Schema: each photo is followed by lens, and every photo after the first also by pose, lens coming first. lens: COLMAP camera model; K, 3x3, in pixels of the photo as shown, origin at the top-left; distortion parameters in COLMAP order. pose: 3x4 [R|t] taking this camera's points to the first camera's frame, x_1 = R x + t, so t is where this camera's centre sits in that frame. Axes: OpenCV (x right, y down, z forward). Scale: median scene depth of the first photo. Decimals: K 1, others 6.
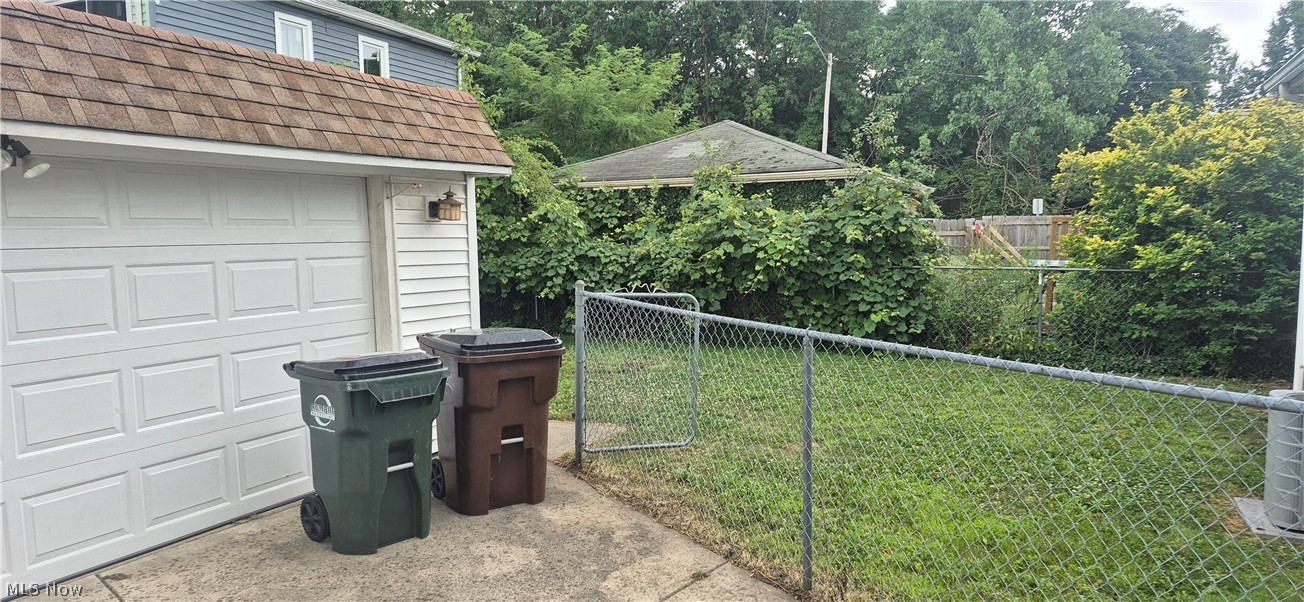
lens RADIAL K [[898.2, 0, 652.0], [0, 898.2, 301.0], [0, 0, 1]] dist [0.053681, -0.065689]
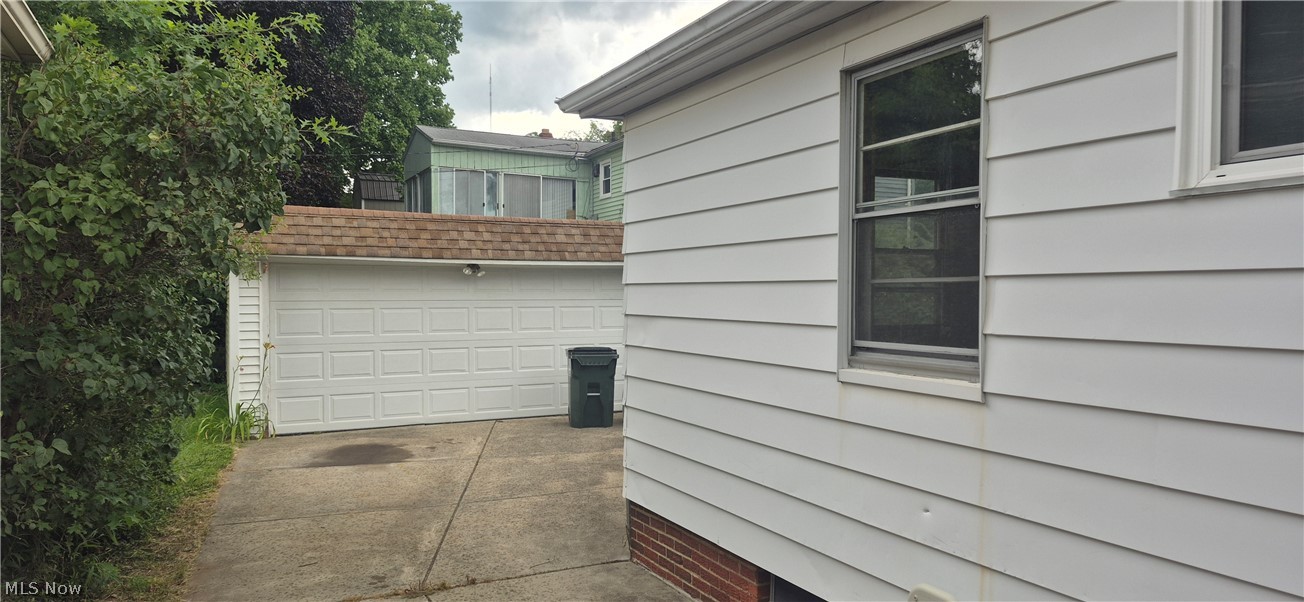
lens RADIAL K [[866.0, 0, 652.0], [0, 866.0, 301.0], [0, 0, 1]] dist [0.050923, -0.000044]
pose [[0.783394, 0.010776, -0.621433, 0.971608], [-0.054631, 0.997174, -0.051578, 0.038615], [0.619120, 0.074356, 0.781768, -0.551715]]
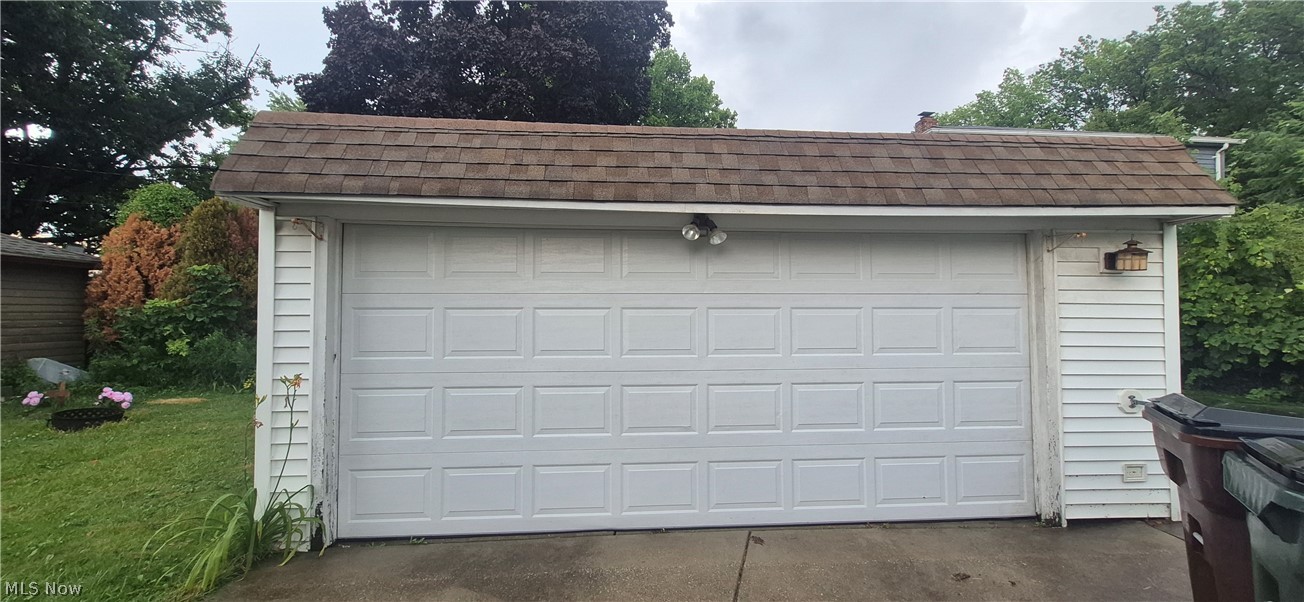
lens RADIAL K [[522.8, 0, 652.0], [0, 522.8, 301.0], [0, 0, 1]] dist [0.020452, -0.015469]
pose [[0.488960, -0.018040, -0.872120, 0.006752], [-0.072775, 0.995457, -0.061393, 0.011451], [0.869265, 0.093487, 0.485426, 0.319981]]
